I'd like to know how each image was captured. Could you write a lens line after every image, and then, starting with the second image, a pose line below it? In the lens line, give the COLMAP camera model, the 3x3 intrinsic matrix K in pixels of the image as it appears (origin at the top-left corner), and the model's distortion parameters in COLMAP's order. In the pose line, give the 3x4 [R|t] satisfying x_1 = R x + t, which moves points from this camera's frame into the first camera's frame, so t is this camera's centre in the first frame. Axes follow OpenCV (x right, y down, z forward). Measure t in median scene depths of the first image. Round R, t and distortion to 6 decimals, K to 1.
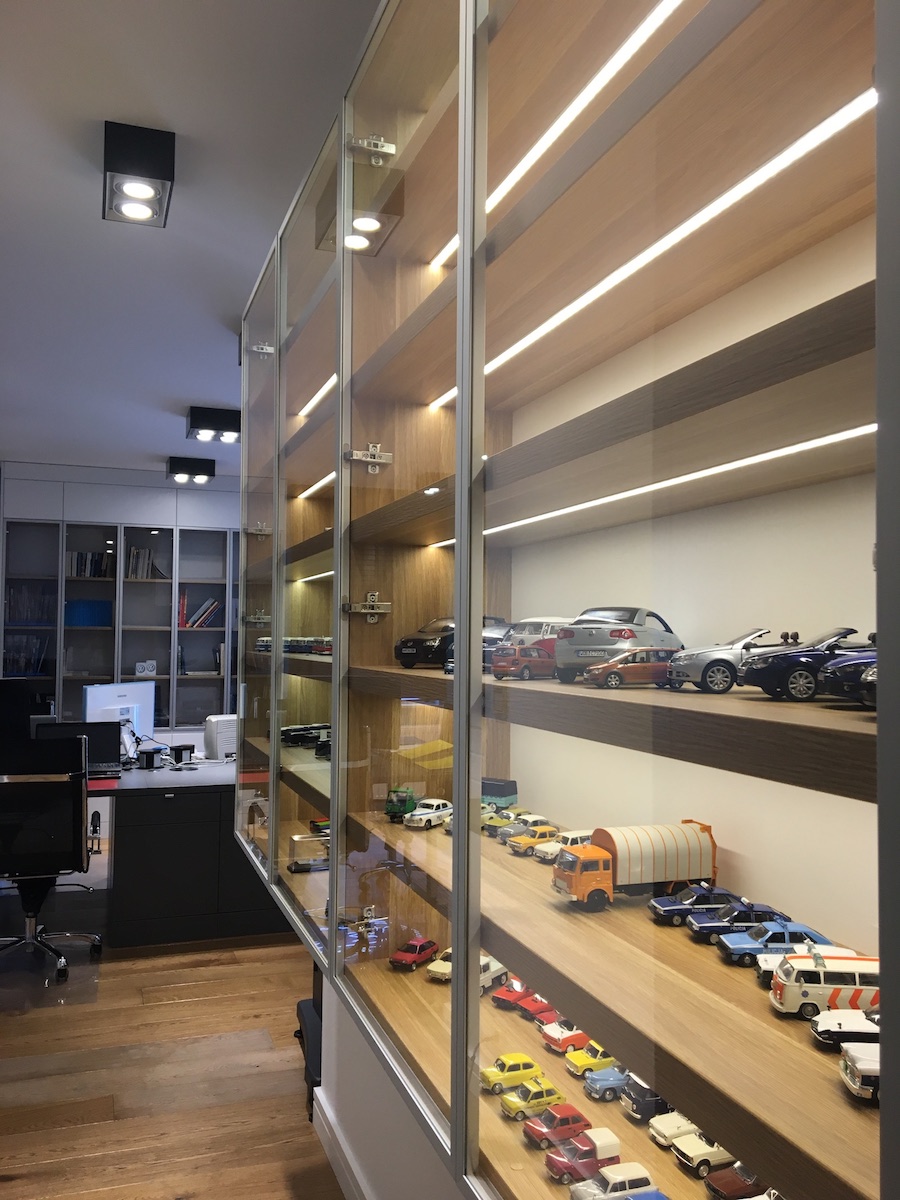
lens RADIAL K [[1004.6, 0, 454.1], [0, 1004.6, 597.2], [0, 0, 1]] dist [0.091653, -0.124971]
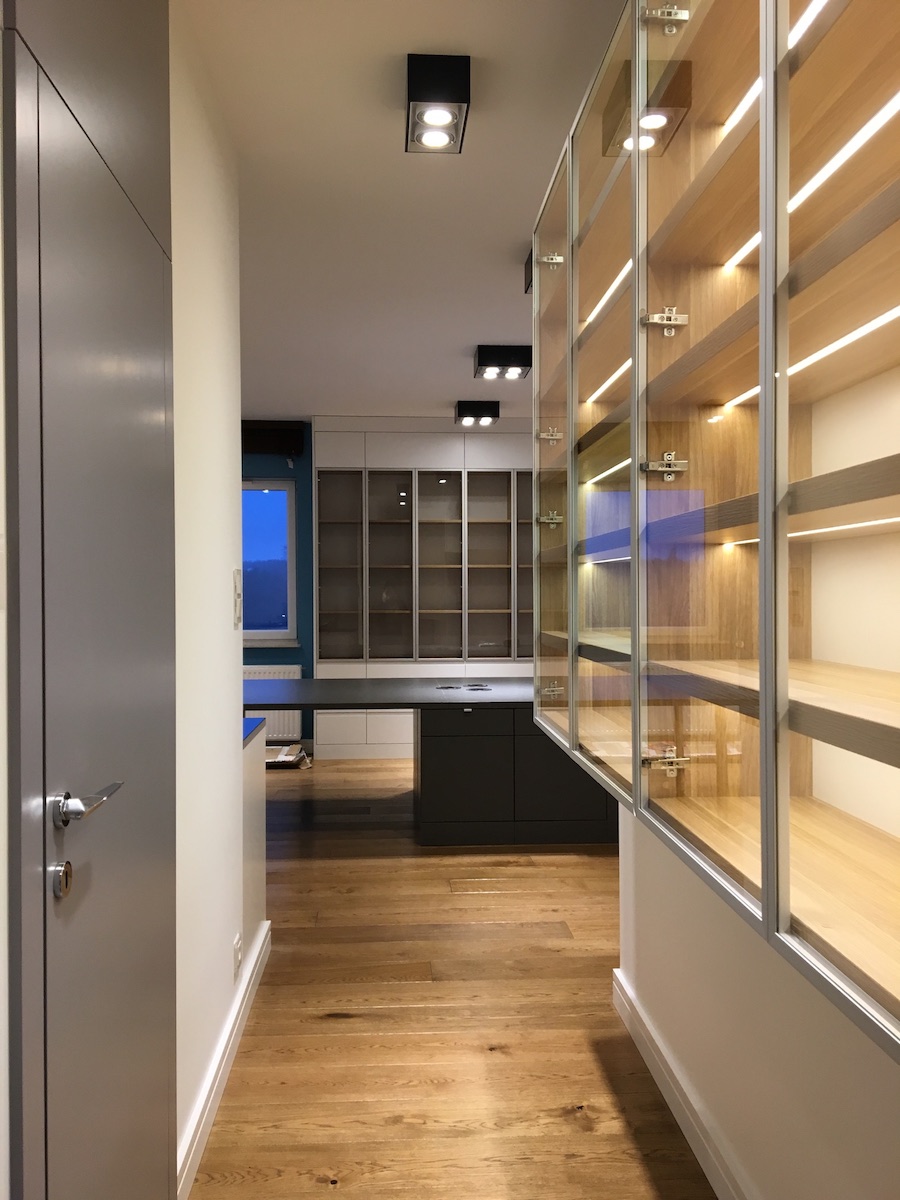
lens RADIAL K [[1004.6, 0, 452.4], [0, 1004.6, 597.8], [0, 0, 1]] dist [0.091653, -0.124971]
pose [[0.962277, -0.010698, -0.271863, -0.014196], [0.022072, 0.999003, 0.038813, 0.098659], [0.271177, -0.043350, 0.961553, -0.072261]]
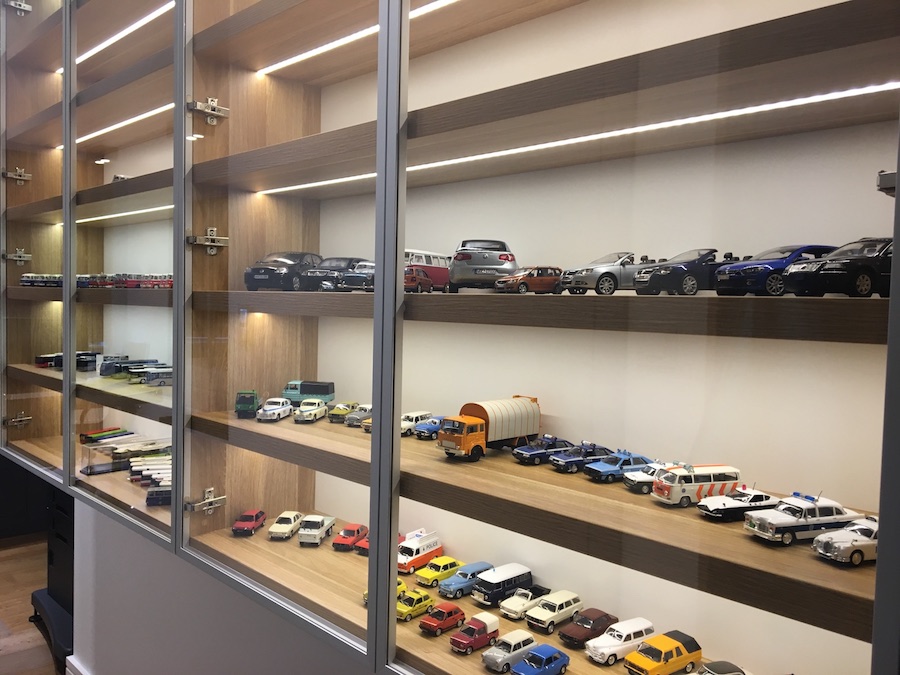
lens RADIAL K [[753.4, 0, 452.7], [0, 753.4, 334.0], [0, 0, 1]] dist [0.091653, -0.124971]
pose [[0.905067, -0.003591, 0.425253, -0.200183], [-0.033633, 0.996228, 0.079993, 0.036983], [-0.423936, -0.086702, 0.901533, 0.070406]]
